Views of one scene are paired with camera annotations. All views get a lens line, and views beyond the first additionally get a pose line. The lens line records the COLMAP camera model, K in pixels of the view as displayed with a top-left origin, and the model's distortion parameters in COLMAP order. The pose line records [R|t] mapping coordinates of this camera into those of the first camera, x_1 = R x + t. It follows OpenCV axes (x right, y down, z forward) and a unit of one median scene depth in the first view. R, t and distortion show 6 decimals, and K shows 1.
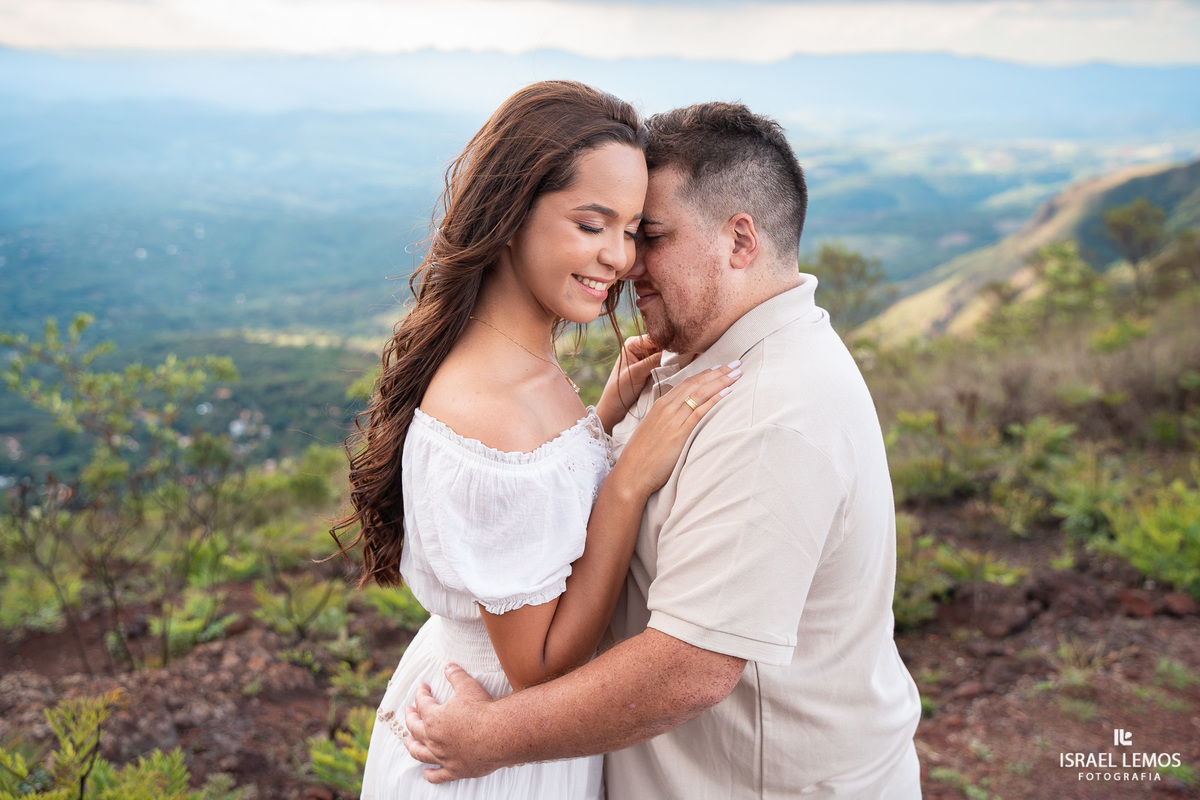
lens RADIAL K [[1353.3, 0, 594.6], [0, 1353.3, 399.8], [0, 0, 1]] dist [-0.002878, 0.075638]
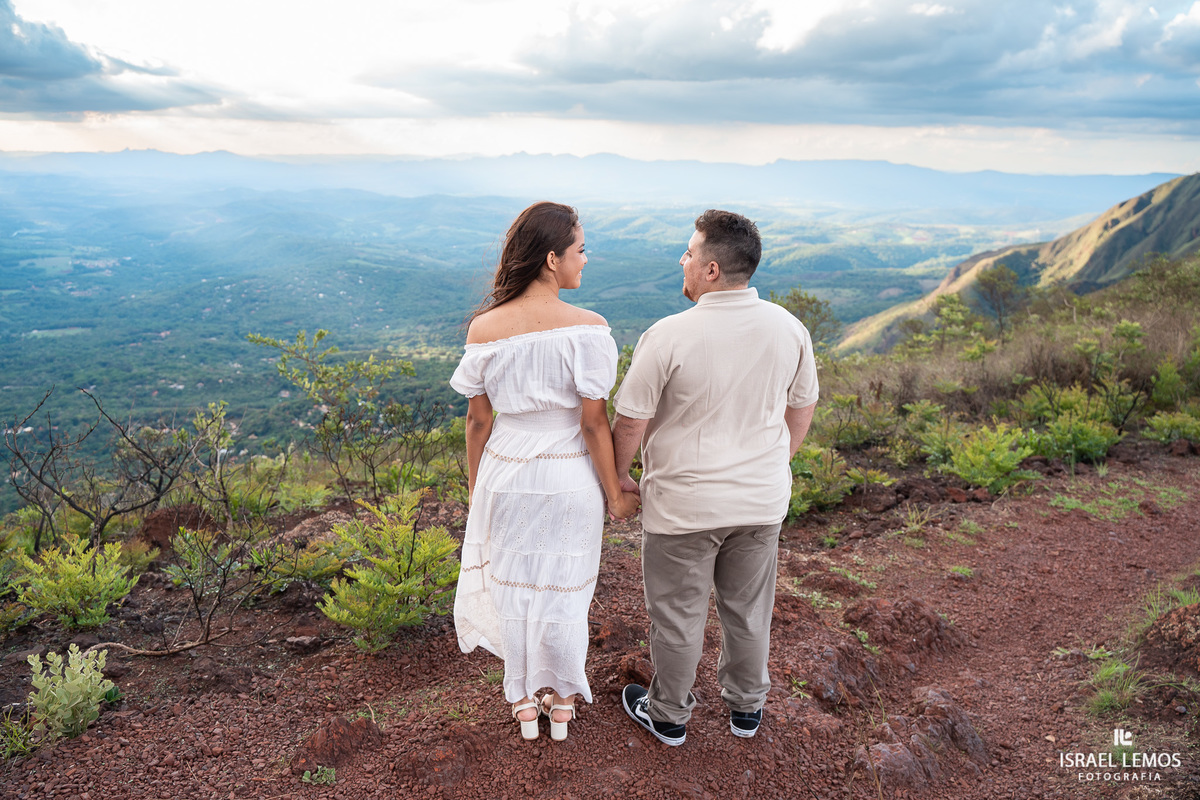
lens RADIAL K [[979.1, 0, 604.7], [0, 979.1, 397.8], [0, 0, 1]] dist [-0.118548, 0.096439]
pose [[0.999470, 0.015070, -0.028858, -0.014759], [-0.015268, 0.999861, -0.006639, 0.033460], [0.028754, 0.007076, 0.999561, -0.201633]]
